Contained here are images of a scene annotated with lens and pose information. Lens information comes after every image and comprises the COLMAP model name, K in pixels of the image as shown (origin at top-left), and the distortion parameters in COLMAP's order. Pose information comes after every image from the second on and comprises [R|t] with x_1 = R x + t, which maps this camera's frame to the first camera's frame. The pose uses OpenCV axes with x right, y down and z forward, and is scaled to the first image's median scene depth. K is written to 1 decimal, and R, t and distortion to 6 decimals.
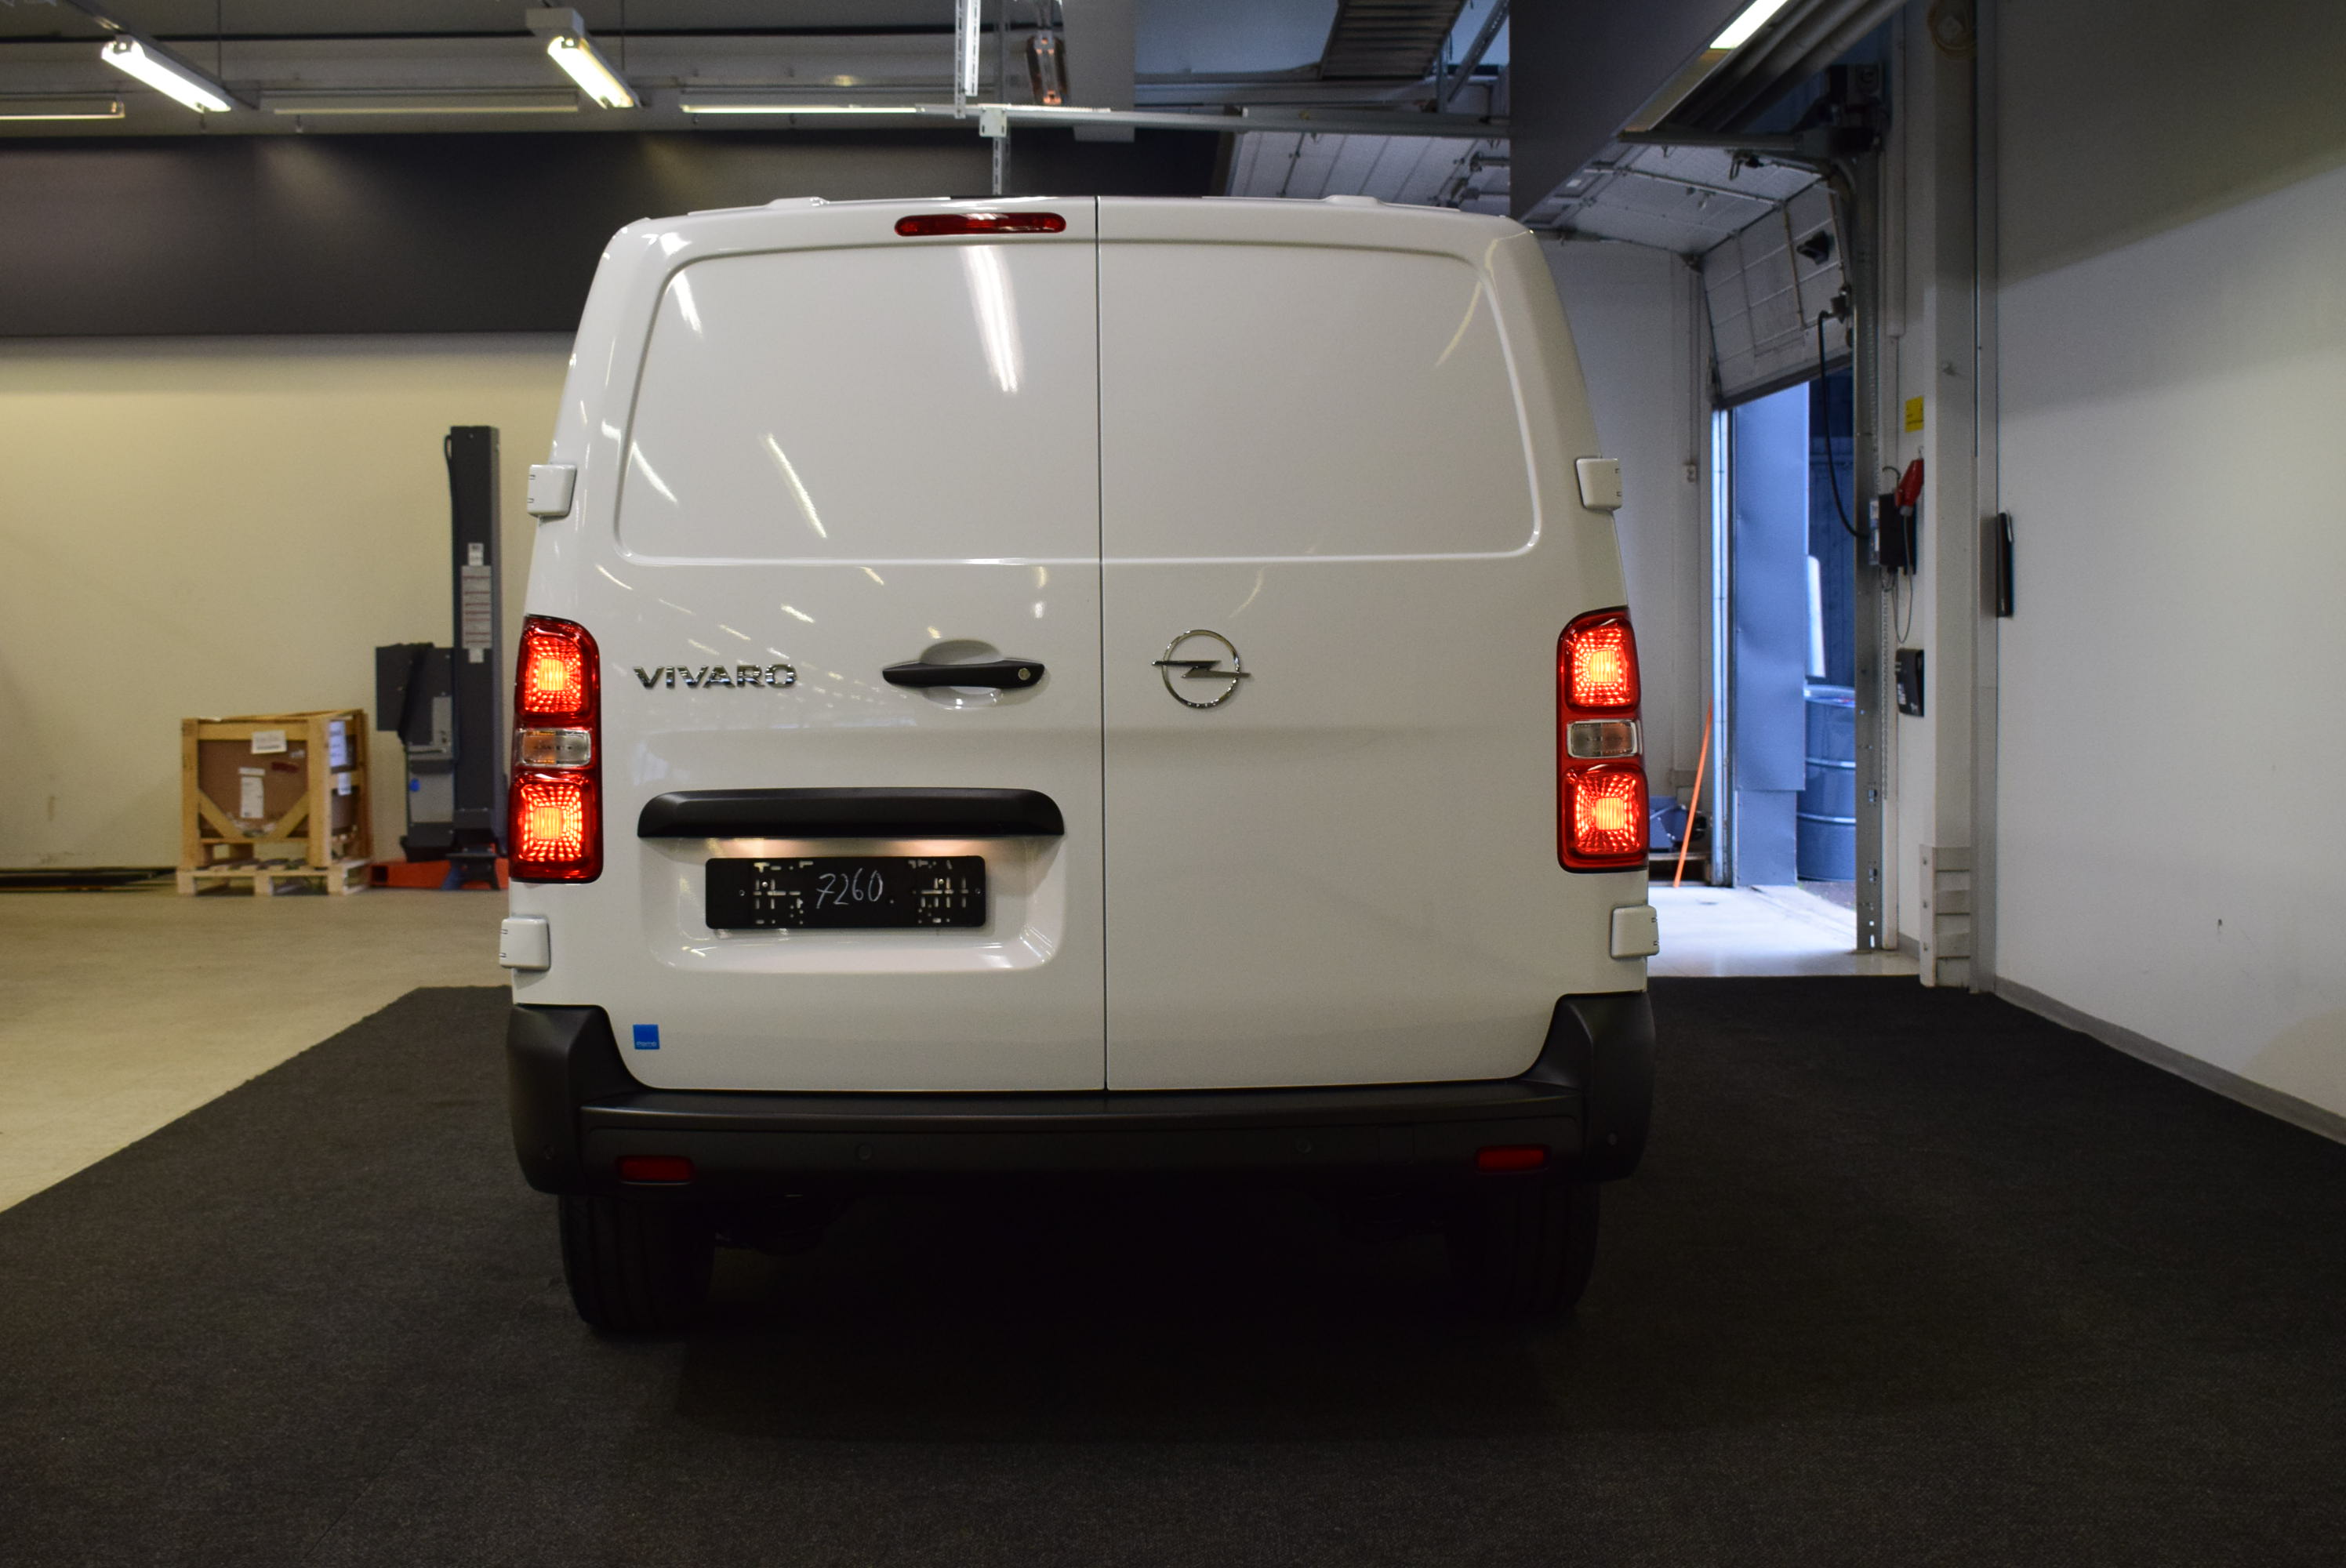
lens RADIAL K [[3446.7, 0, 1178.5], [0, 3446.7, 782.6], [0, 0, 1]] dist [-0.061207, 0.000000]
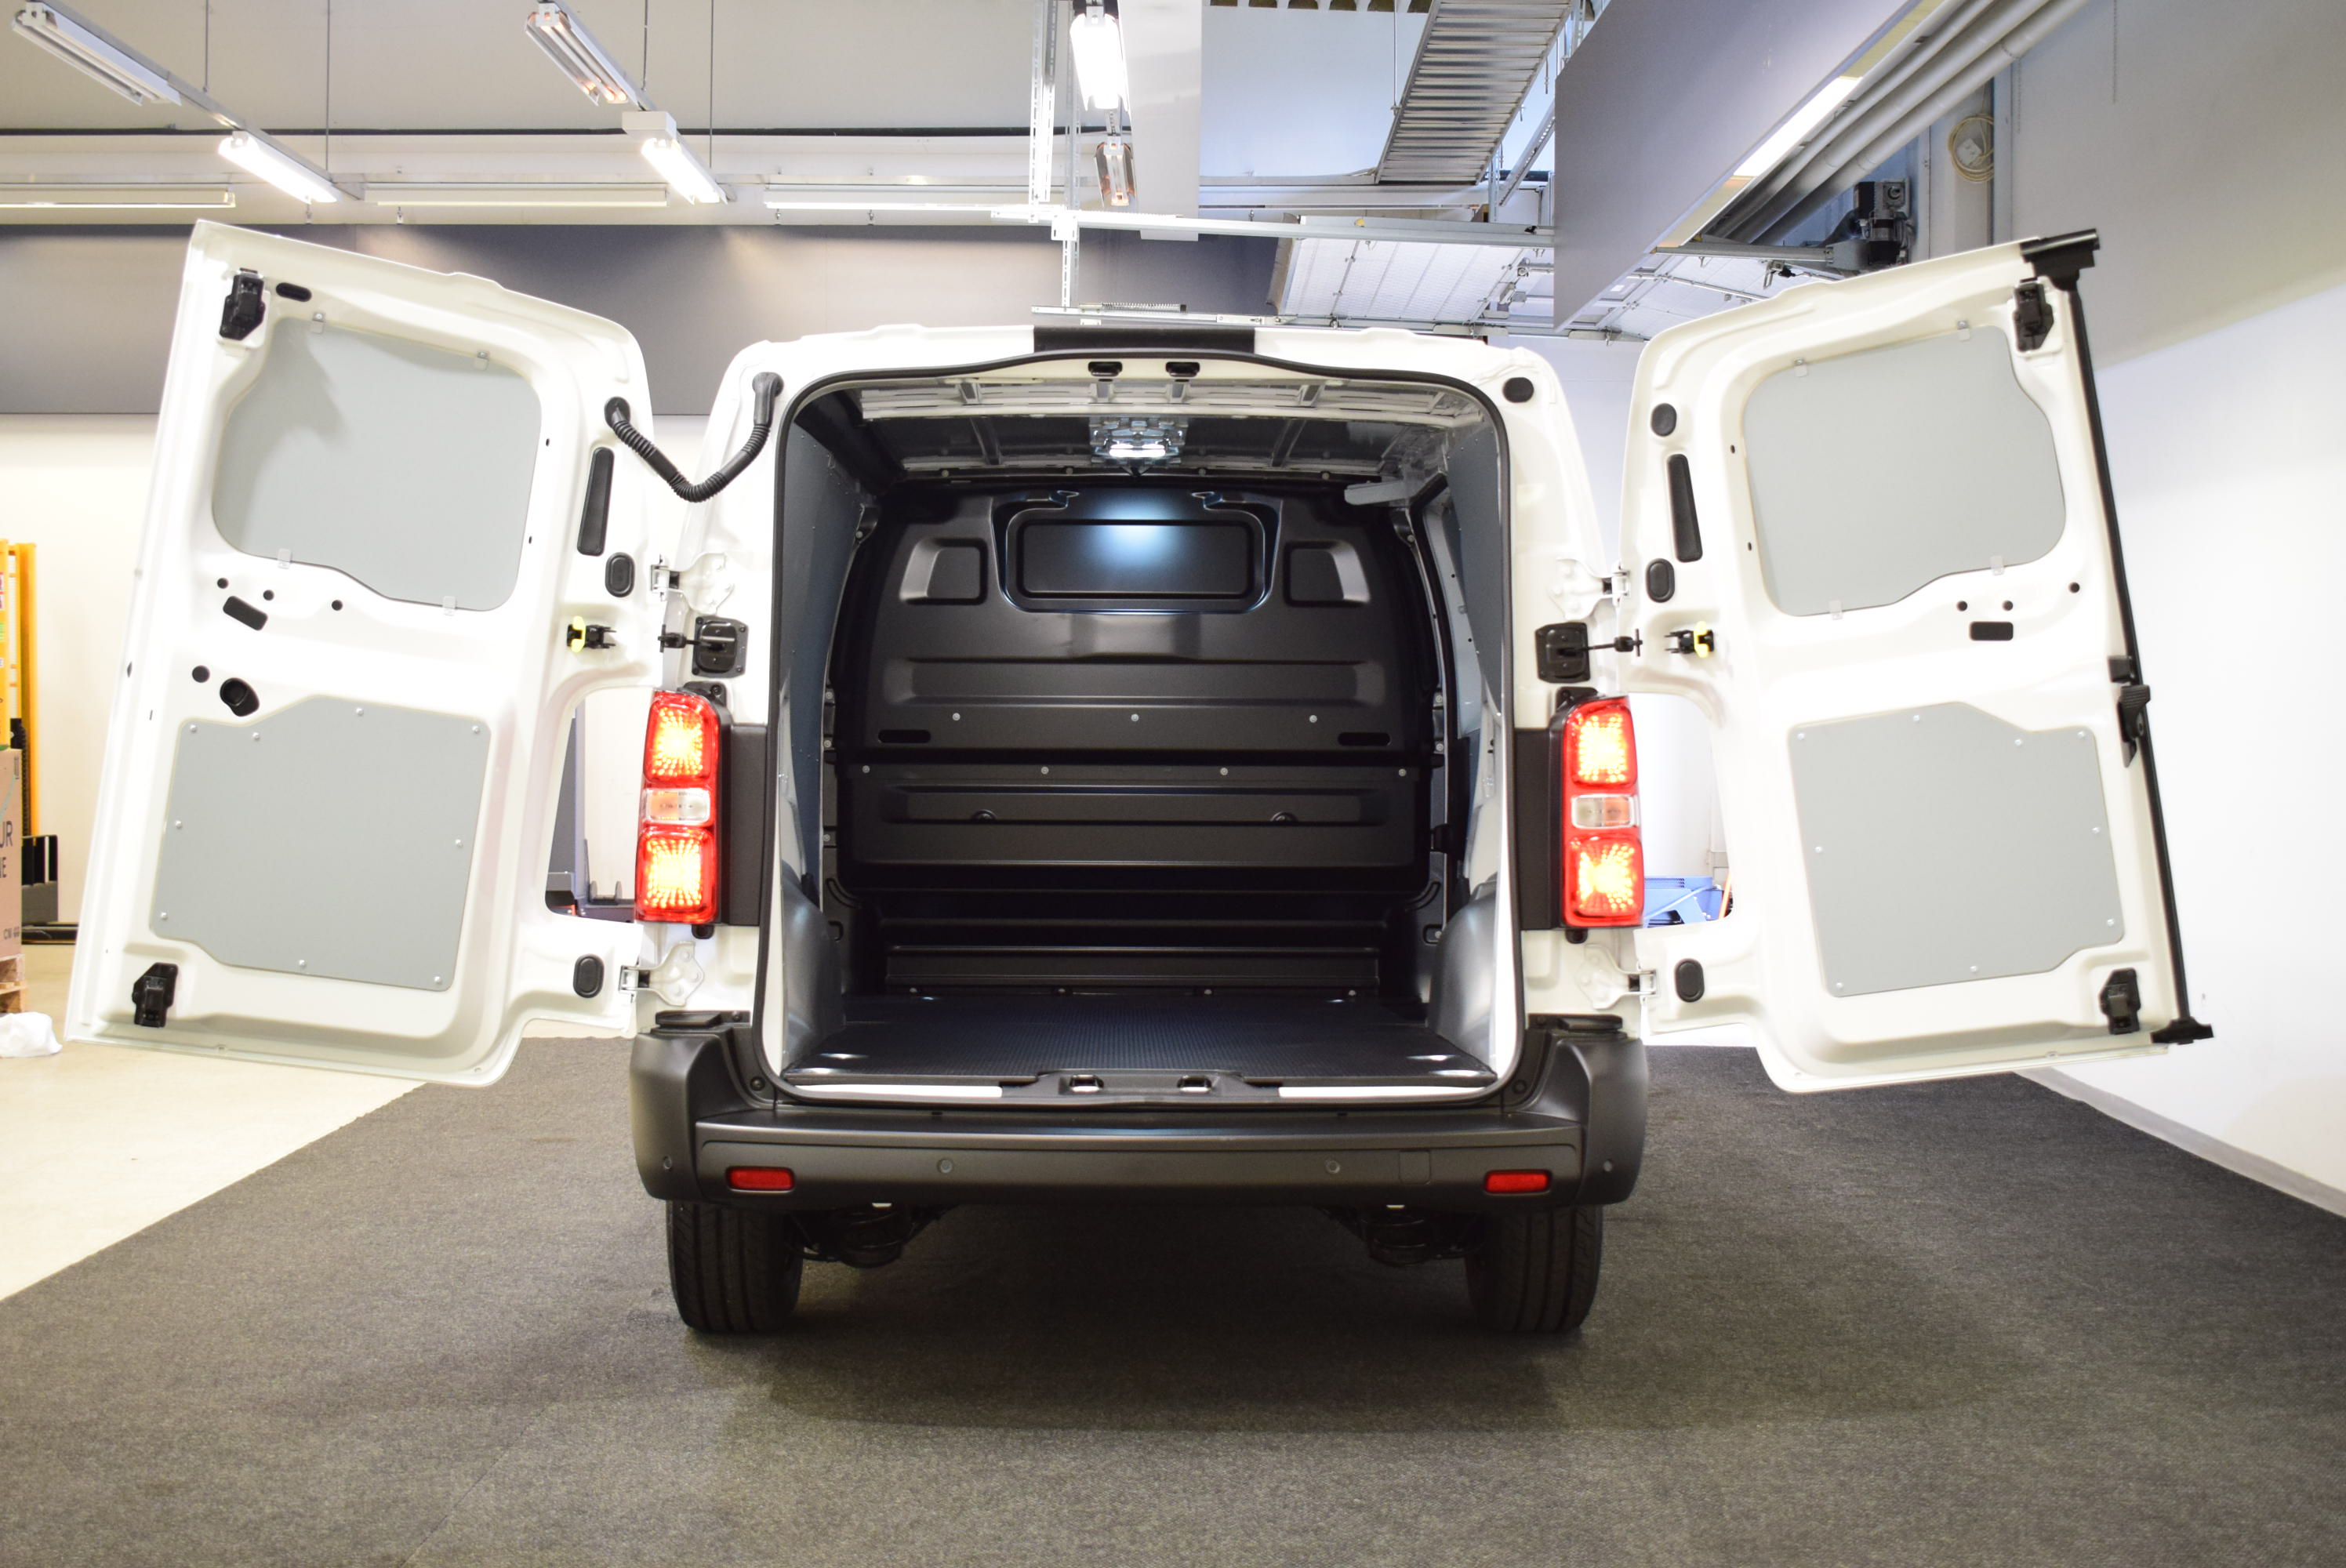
lens RADIAL K [[3446.7, 0, 1170.1], [0, 3446.7, 783.3], [0, 0, 1]] dist [-0.061207, 0.000000]
pose [[0.999724, 0.013919, -0.018922, 0.001705], [-0.014345, 0.999642, -0.022574, 0.004018], [0.018601, 0.022839, 0.999566, -0.094069]]
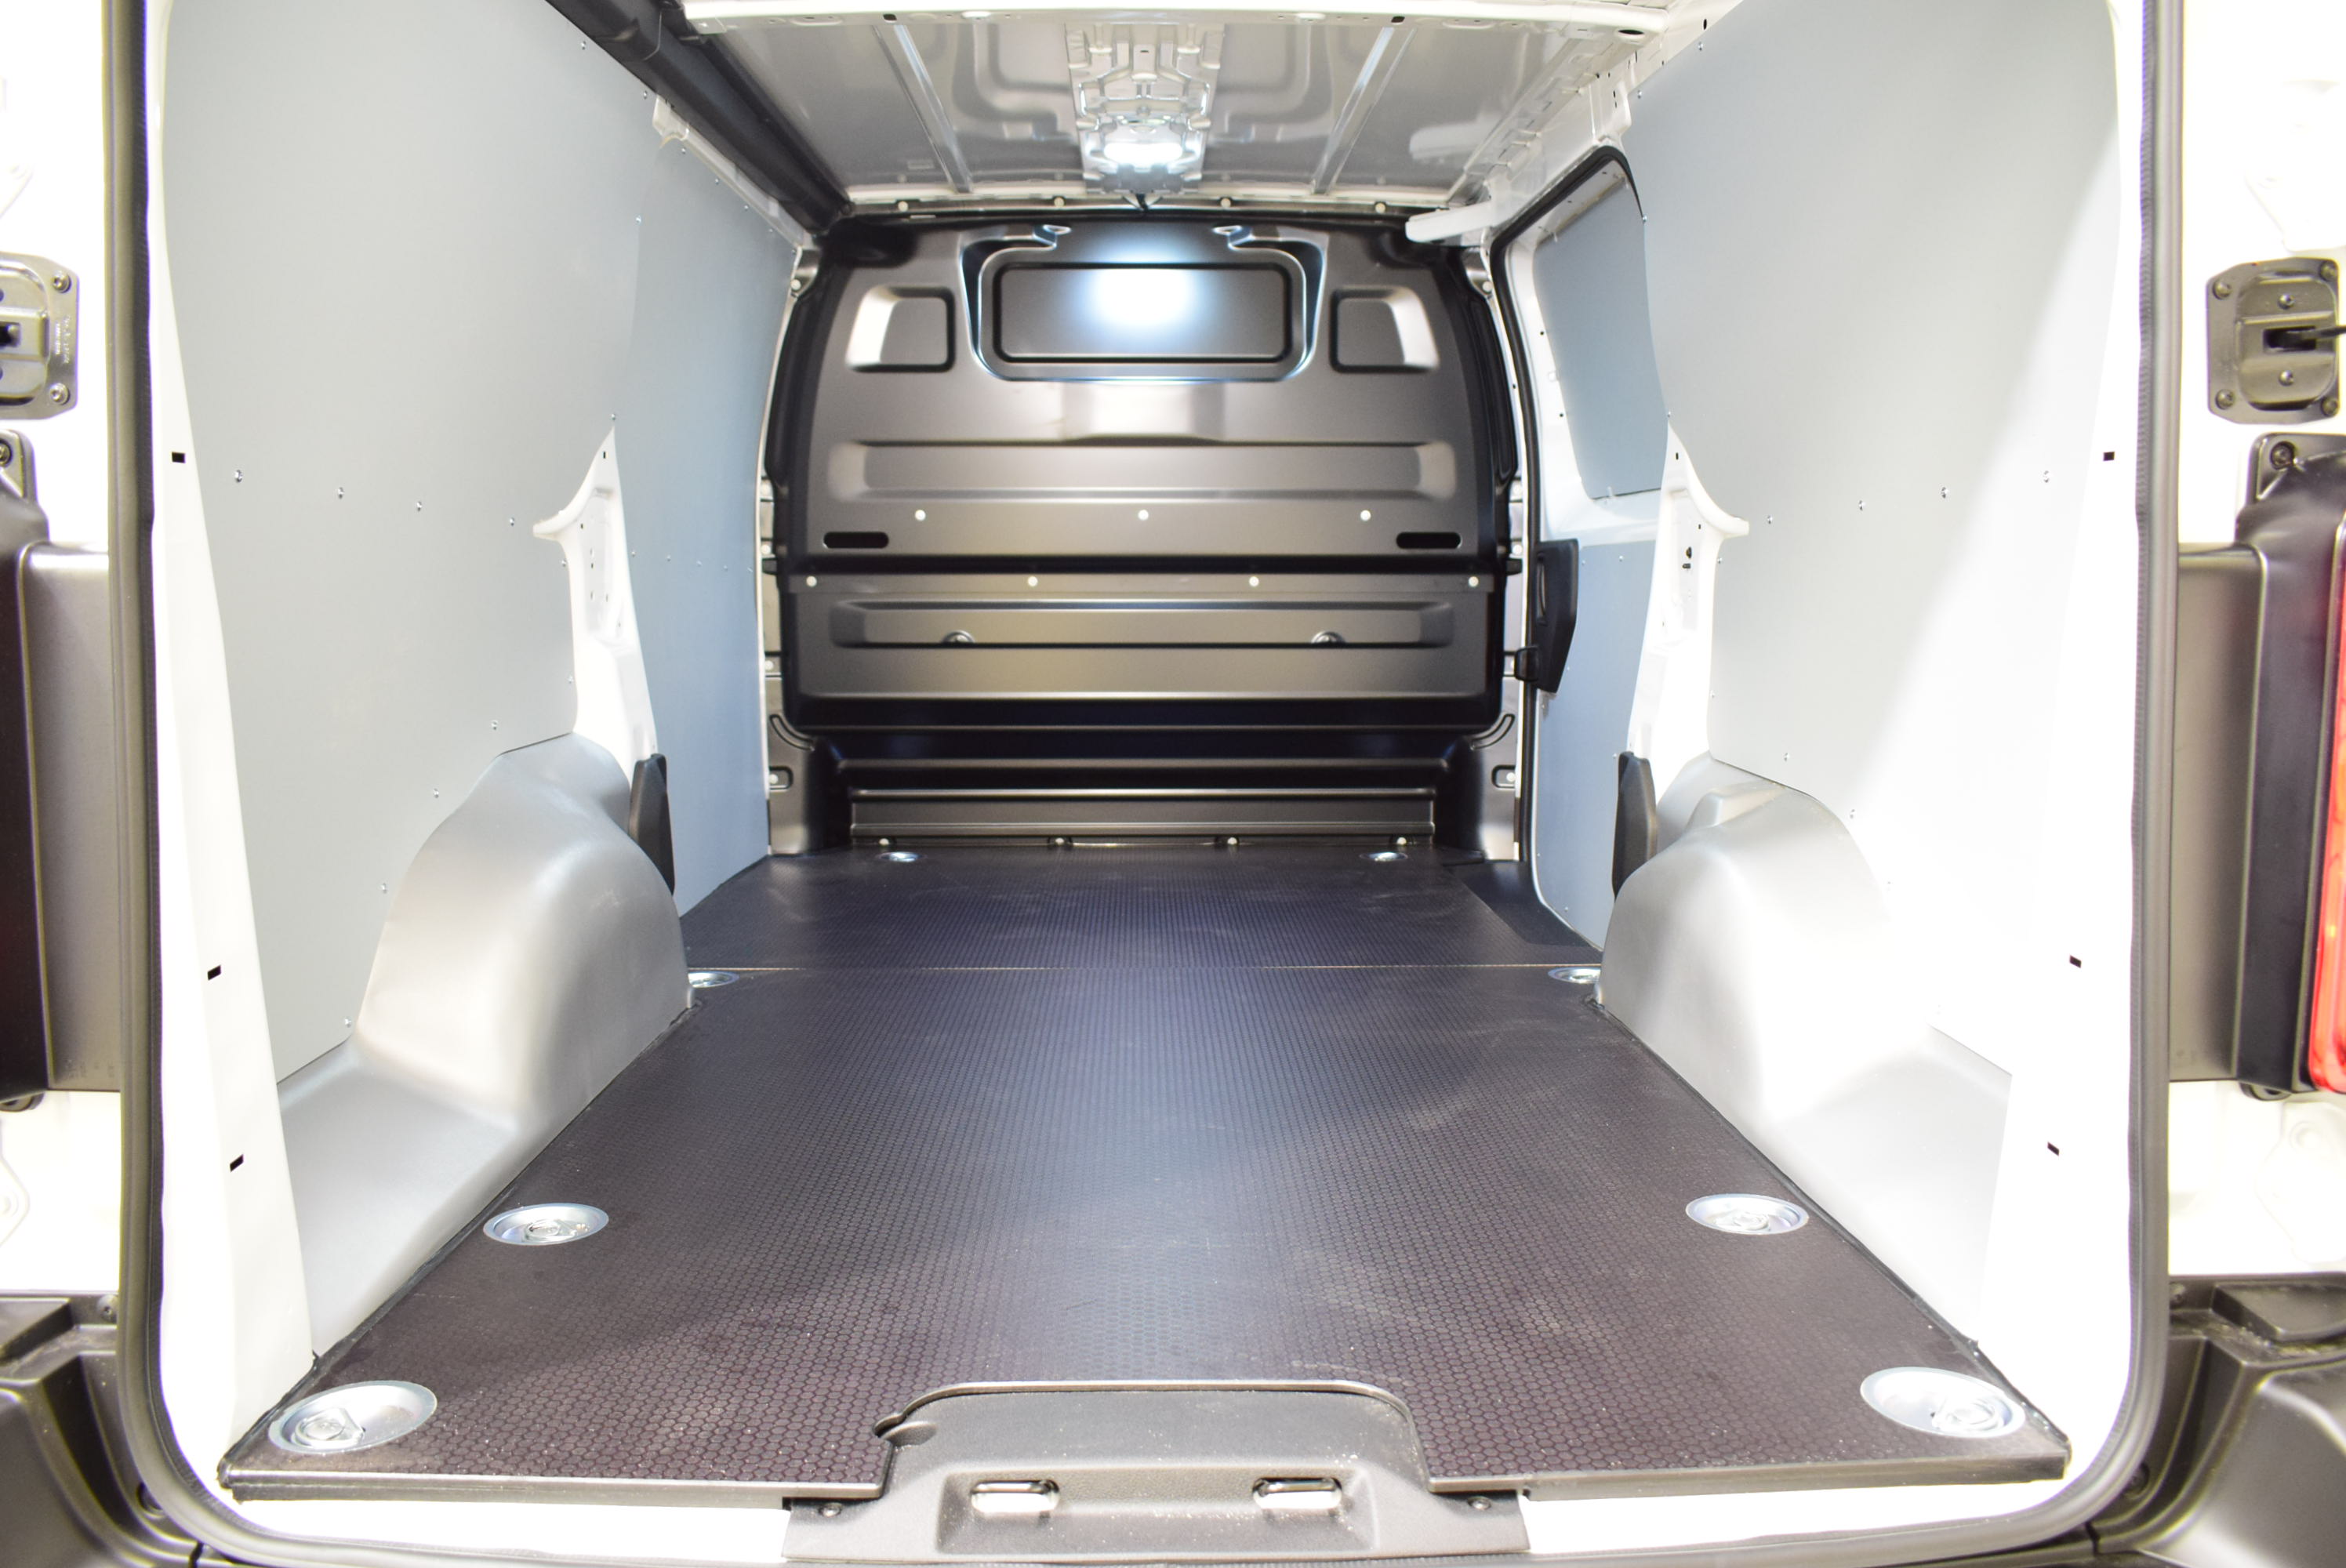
lens RADIAL K [[1782.1, 0, 1165.0], [0, 1782.1, 794.9], [0, 0, 1]] dist [-0.009833, -0.003943]
pose [[0.999799, 0.010823, -0.016884, -0.012050], [-0.008796, 0.993234, 0.115794, -0.016454], [0.018023, -0.115622, 0.993130, 0.384139]]
